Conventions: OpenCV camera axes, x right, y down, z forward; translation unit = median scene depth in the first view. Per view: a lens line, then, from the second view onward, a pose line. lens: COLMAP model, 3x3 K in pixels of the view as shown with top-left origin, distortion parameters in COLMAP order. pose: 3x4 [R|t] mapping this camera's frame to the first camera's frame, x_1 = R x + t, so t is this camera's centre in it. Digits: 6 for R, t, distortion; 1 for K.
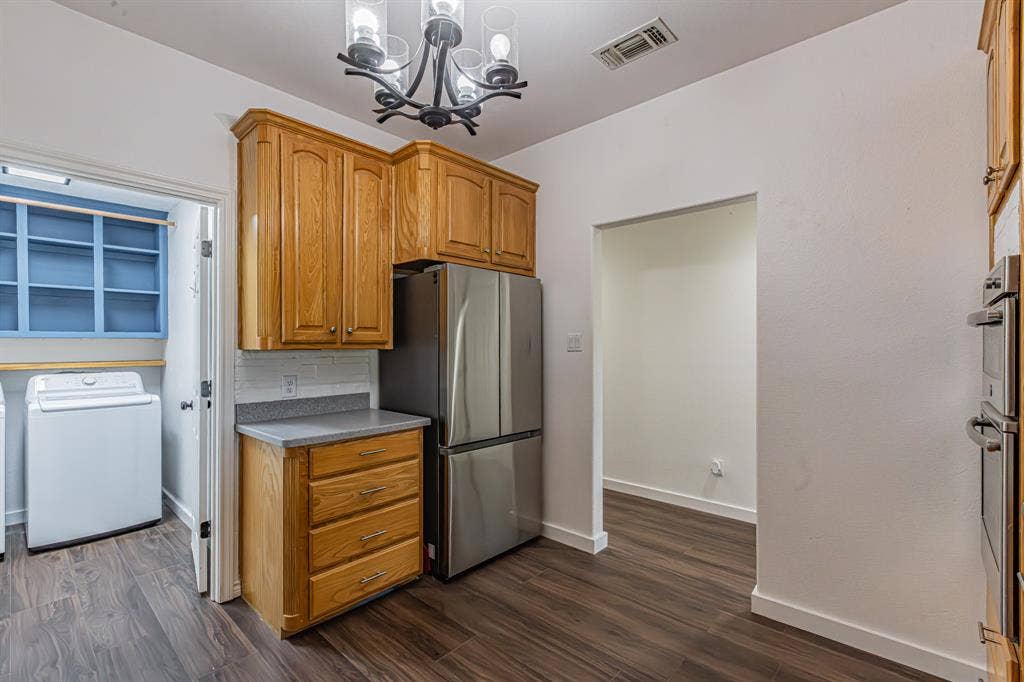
lens RADIAL K [[464.4, 0, 511.1], [0, 464.4, 346.6], [0, 0, 1]] dist [0.019287, 0.000105]
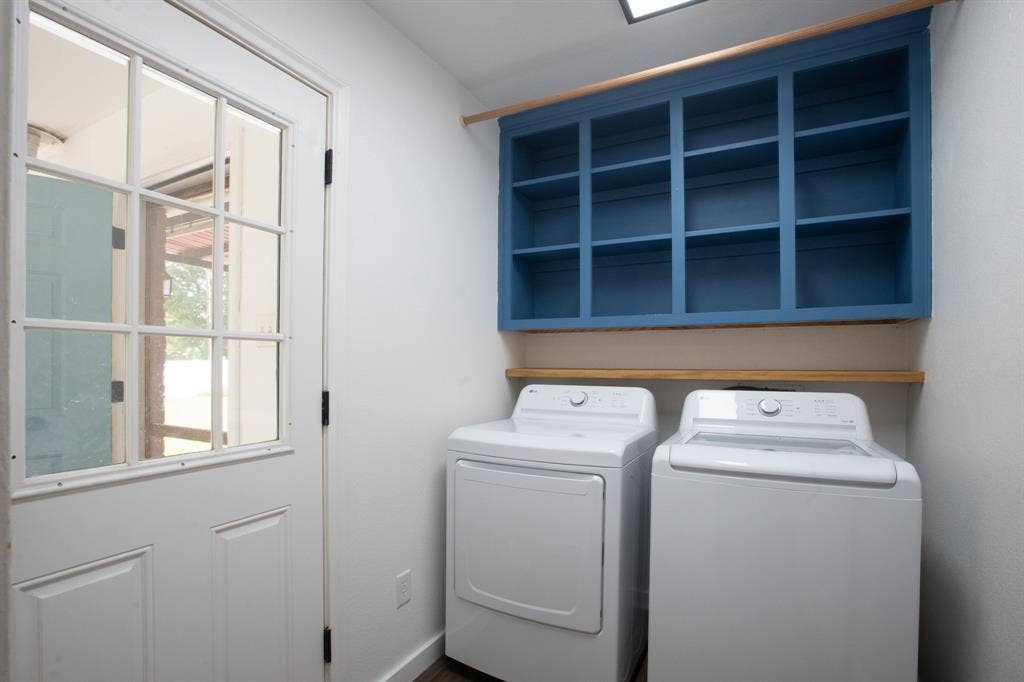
lens RADIAL K [[464.4, 0, 511.1], [0, 464.4, 346.6], [0, 0, 1]] dist [0.019287, 0.000105]
pose [[0.263403, -0.001485, -0.964685, -0.461135], [-0.004887, 0.999984, -0.002874, 0.011569], [0.964674, 0.005471, 0.263391, 0.576600]]
